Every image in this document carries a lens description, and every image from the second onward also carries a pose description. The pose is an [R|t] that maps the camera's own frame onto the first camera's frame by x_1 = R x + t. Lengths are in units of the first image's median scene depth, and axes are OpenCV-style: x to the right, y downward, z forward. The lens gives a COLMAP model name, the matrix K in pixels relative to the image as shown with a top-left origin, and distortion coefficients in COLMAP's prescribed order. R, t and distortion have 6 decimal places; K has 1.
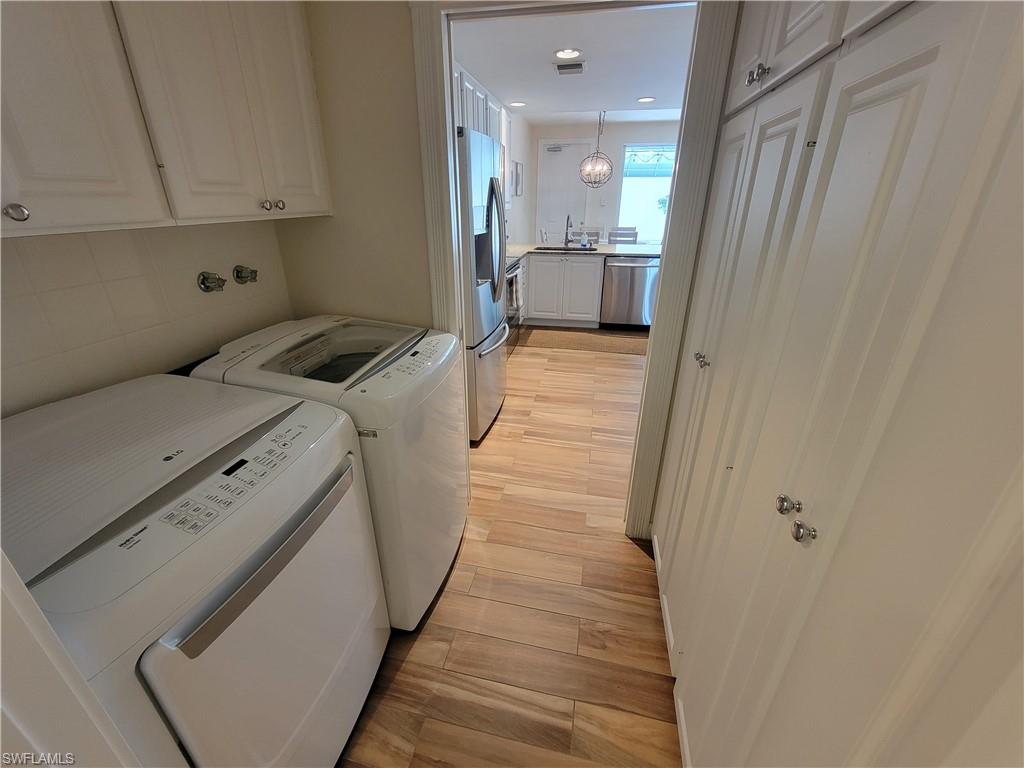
lens RADIAL K [[416.9, 0, 507.8], [0, 416.9, 382.3], [0, 0, 1]] dist [-0.001853, -0.001424]
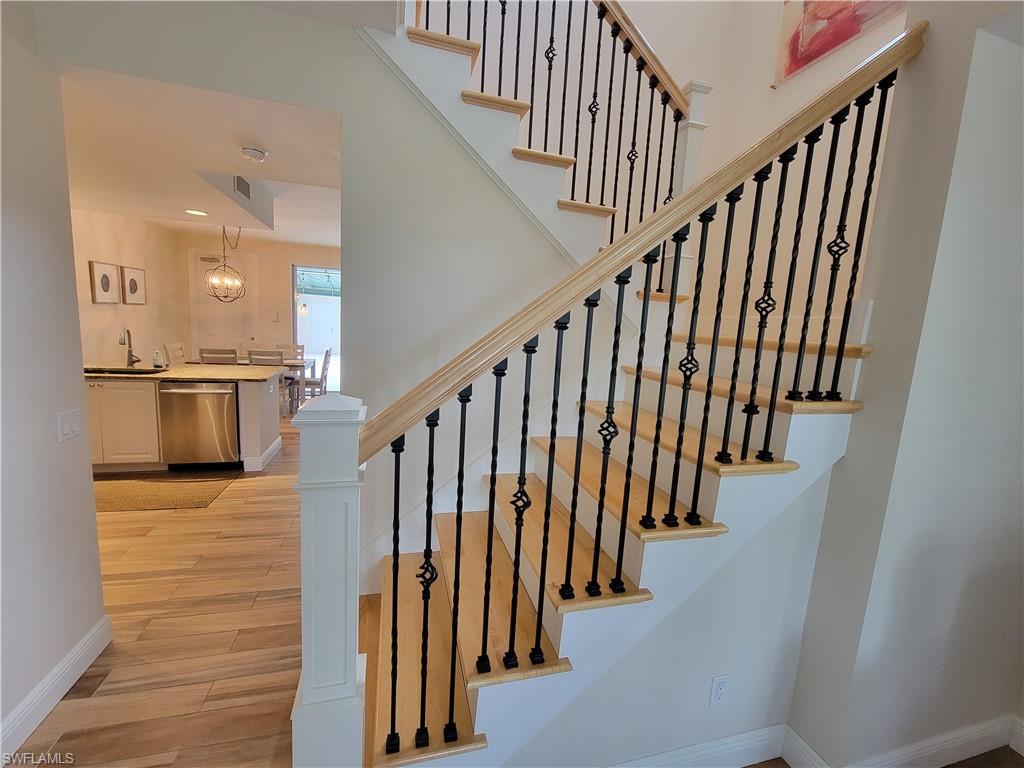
lens RADIAL K [[416.9, 0, 514.1], [0, 416.9, 384.0], [0, 0, 1]] dist [-0.001853, -0.001424]
pose [[0.886551, -0.010199, 0.462518, 0.346049], [0.127812, 0.966245, -0.223682, -0.025092], [-0.444624, 0.257421, 0.857930, 0.018210]]
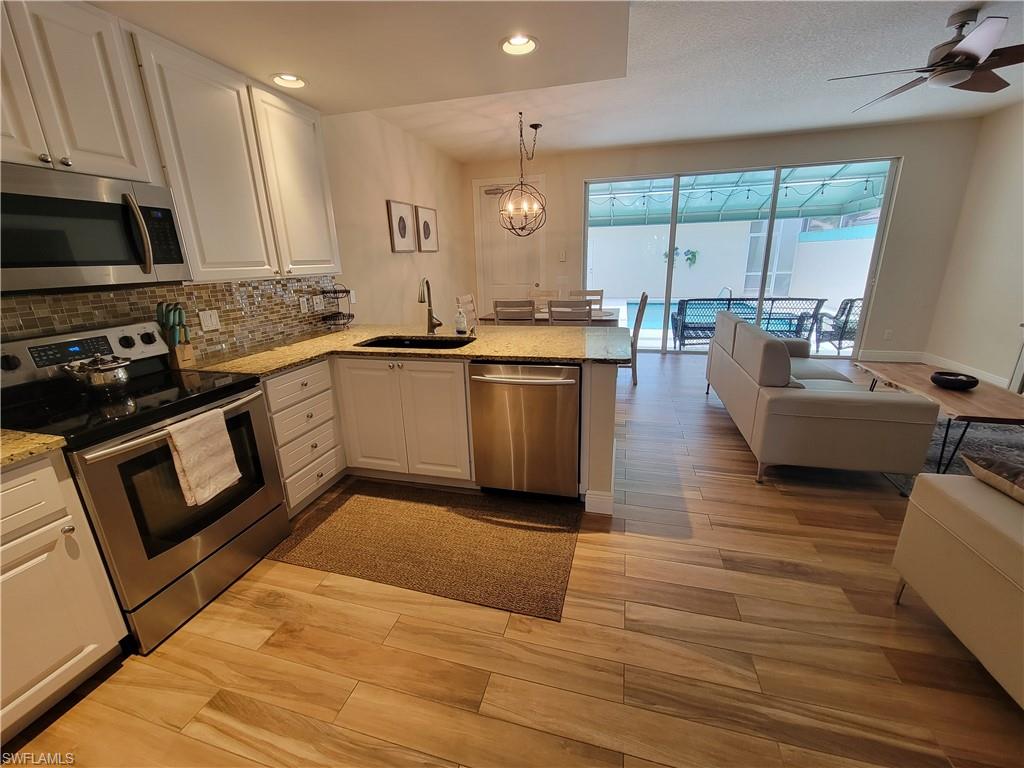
lens RADIAL K [[416.9, 0, 510.0], [0, 416.9, 382.3], [0, 0, 1]] dist [-0.001853, -0.001424]
pose [[0.997925, -0.010736, -0.063480, 0.232587], [0.002643, 0.991998, -0.126225, -0.159200], [0.064327, 0.125796, 0.989968, 0.385800]]
